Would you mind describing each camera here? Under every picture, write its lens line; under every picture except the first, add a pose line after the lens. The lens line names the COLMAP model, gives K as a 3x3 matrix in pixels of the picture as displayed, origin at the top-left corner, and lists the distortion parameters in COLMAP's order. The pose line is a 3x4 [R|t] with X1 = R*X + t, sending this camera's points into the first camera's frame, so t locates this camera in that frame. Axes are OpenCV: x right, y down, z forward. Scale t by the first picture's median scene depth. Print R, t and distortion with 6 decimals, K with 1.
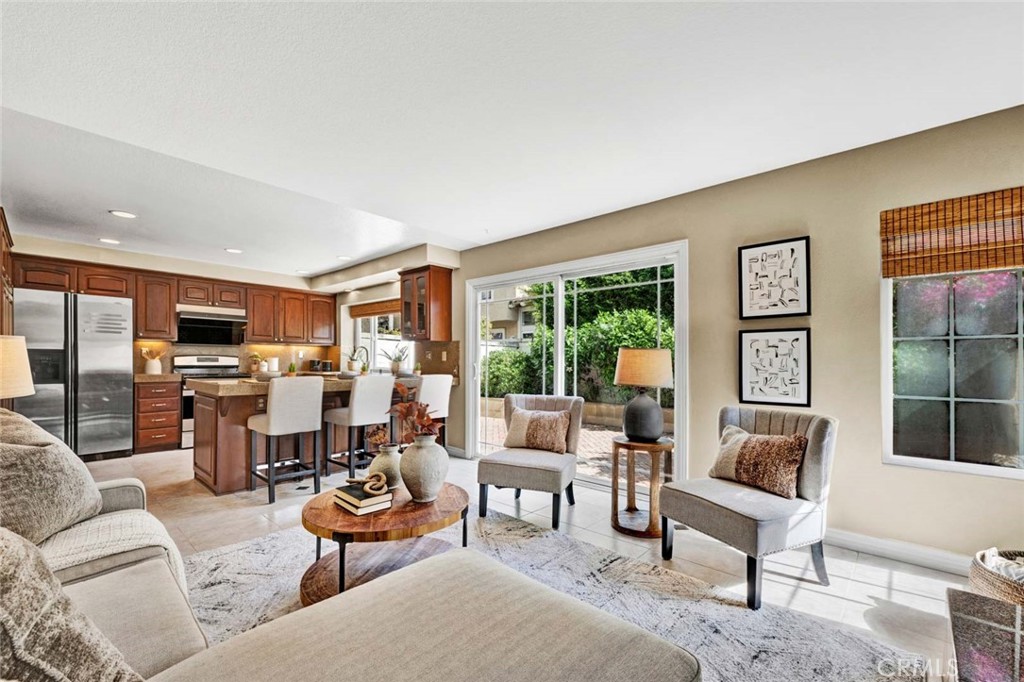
lens RADIAL K [[424.4, 0, 488.4], [0, 424.4, 362.1], [0, 0, 1]] dist [-0.012772, 0.000528]
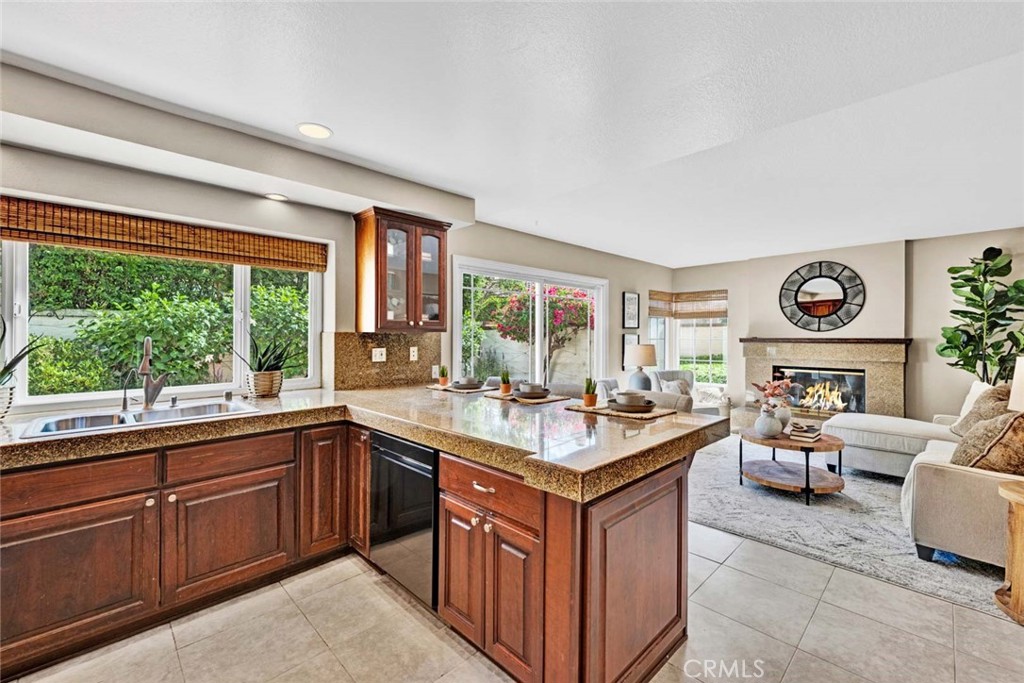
lens RADIAL K [[424.4, 0, 514.1], [0, 424.4, 341.4], [0, 0, 1]] dist [-0.012772, 0.000528]
pose [[0.016601, -0.021644, 0.999628, -0.723720], [0.005250, 0.999754, 0.021560, -0.043629], [-0.999848, 0.004890, 0.016711, 0.765467]]
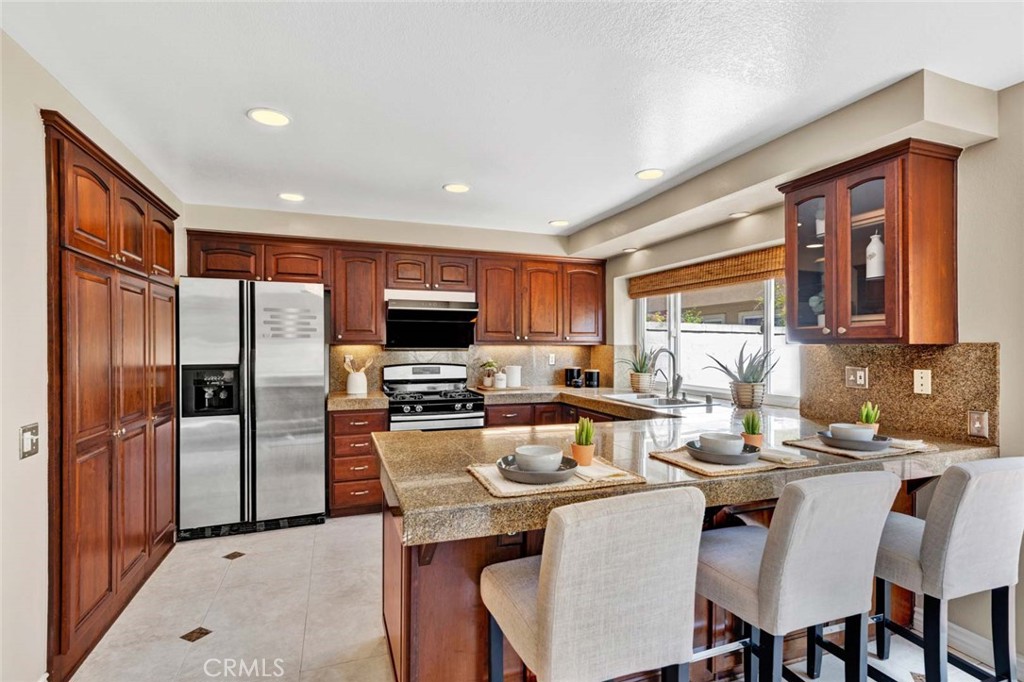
lens RADIAL K [[479.3, 0, 503.3], [0, 479.3, 347.1], [0, 0, 1]] dist [-0.015784, -0.000577]
pose [[0.893920, -0.007442, -0.448164, -0.233885], [0.005385, 0.999968, -0.005863, -0.041203], [0.448193, 0.002828, 0.893932, 0.408479]]
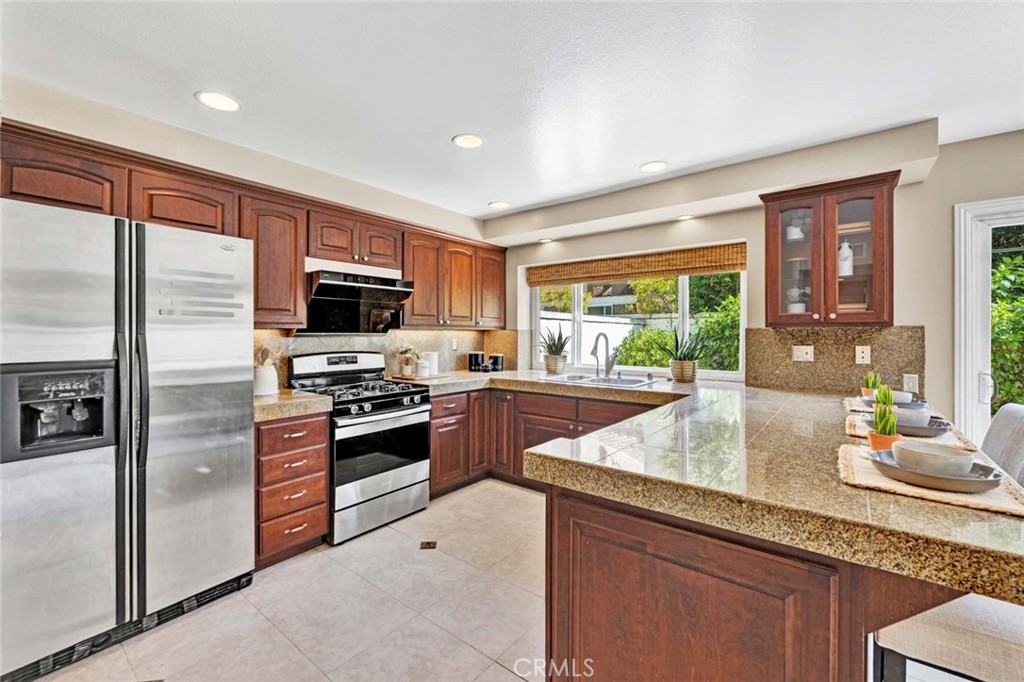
lens RADIAL K [[424.4, 0, 480.8], [0, 424.4, 330.9], [0, 0, 1]] dist [-0.012772, 0.000528]
pose [[0.998491, -0.010945, 0.053815, -0.555581], [0.011458, 0.999892, -0.009245, -0.040322], [-0.053708, 0.009848, 0.998508, 0.471545]]
